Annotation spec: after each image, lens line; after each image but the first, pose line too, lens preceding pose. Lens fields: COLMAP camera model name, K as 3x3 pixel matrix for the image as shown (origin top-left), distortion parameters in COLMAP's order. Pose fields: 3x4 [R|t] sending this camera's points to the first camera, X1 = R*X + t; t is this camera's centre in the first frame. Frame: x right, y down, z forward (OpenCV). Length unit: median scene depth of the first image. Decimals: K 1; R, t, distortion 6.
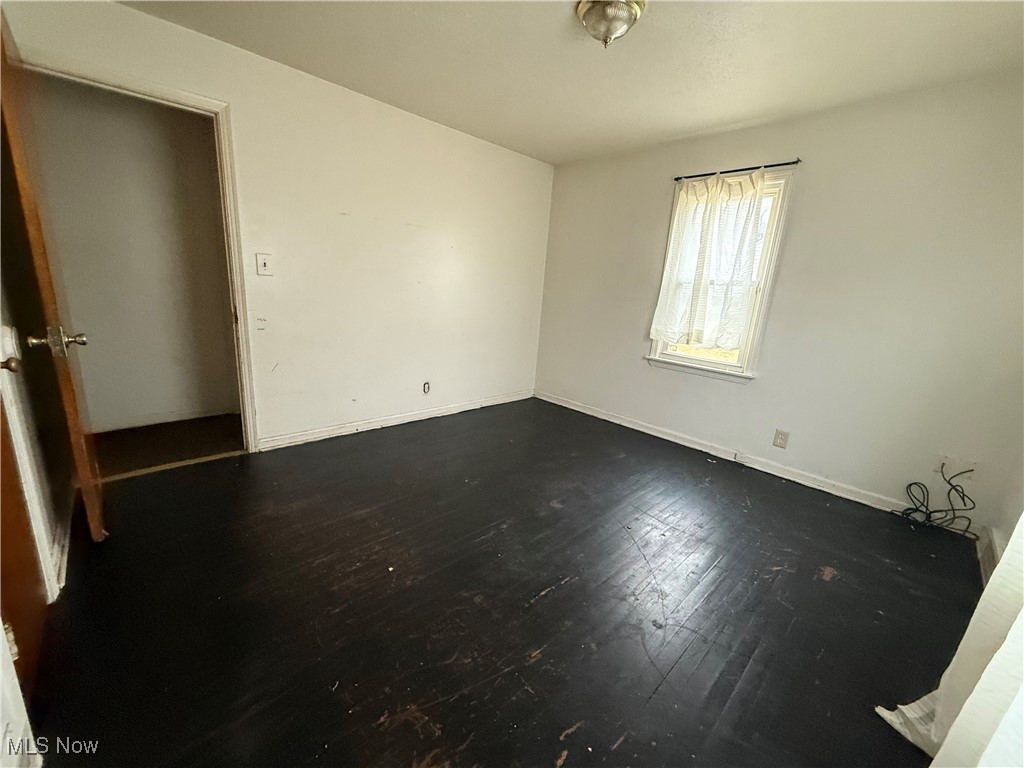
lens RADIAL K [[406.9, 0, 512.5], [0, 406.9, 383.3], [0, 0, 1]] dist [0.001982, 0.000663]
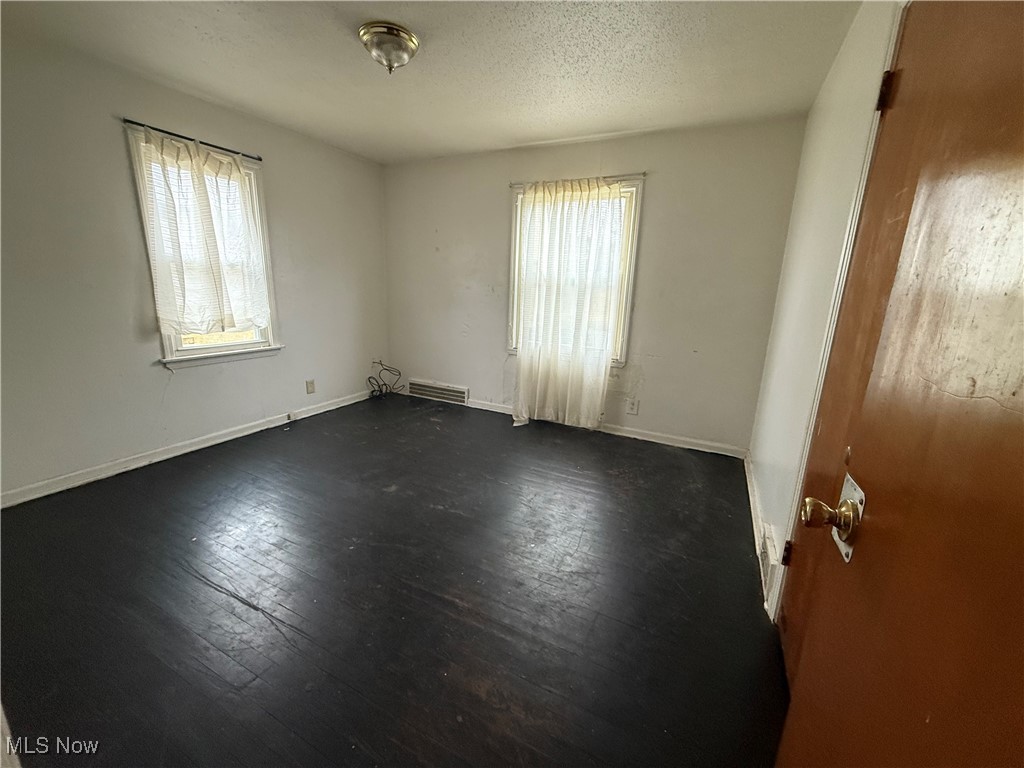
lens RADIAL K [[406.9, 0, 507.4], [0, 406.9, 385.1], [0, 0, 1]] dist [0.001982, 0.000663]
pose [[-0.325739, -0.295413, 0.898123, -0.654069], [0.173495, 0.915125, 0.363930, -0.214141], [-0.929405, 0.274367, -0.246840, 0.683933]]
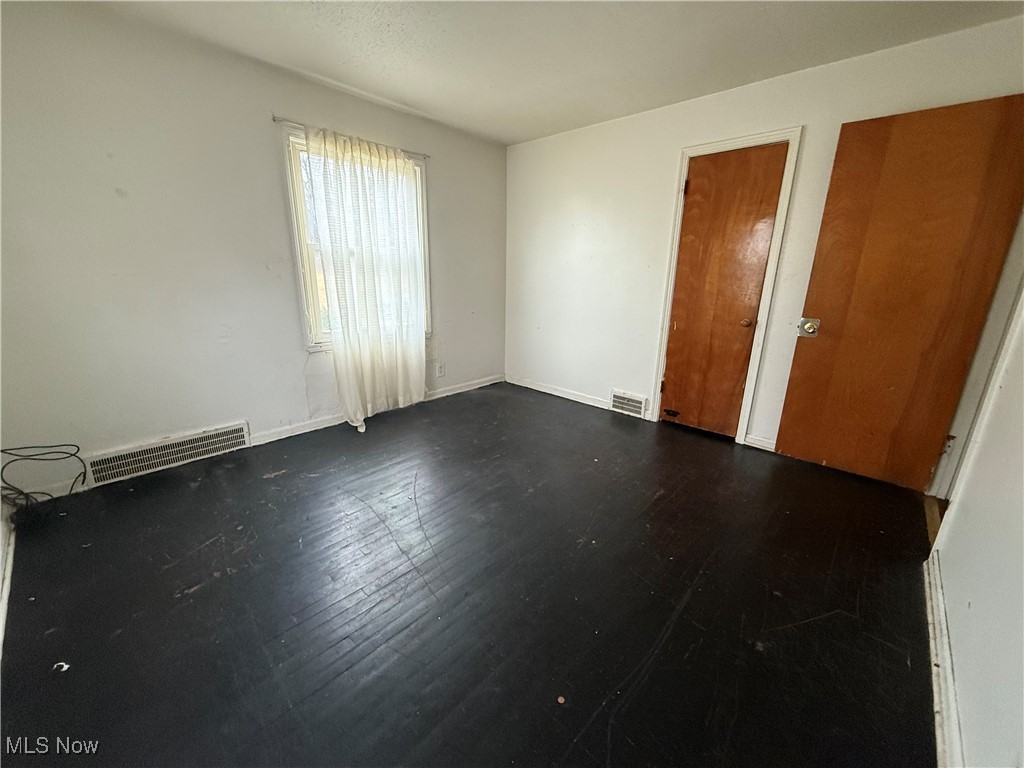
lens RADIAL K [[406.9, 0, 515.2], [0, 406.9, 384.9], [0, 0, 1]] dist [0.001982, 0.000663]
pose [[-0.994803, -0.063693, -0.079443, 0.085295], [-0.094782, 0.864326, 0.493919, -0.297330], [0.037205, 0.498882, -0.865871, 1.226470]]
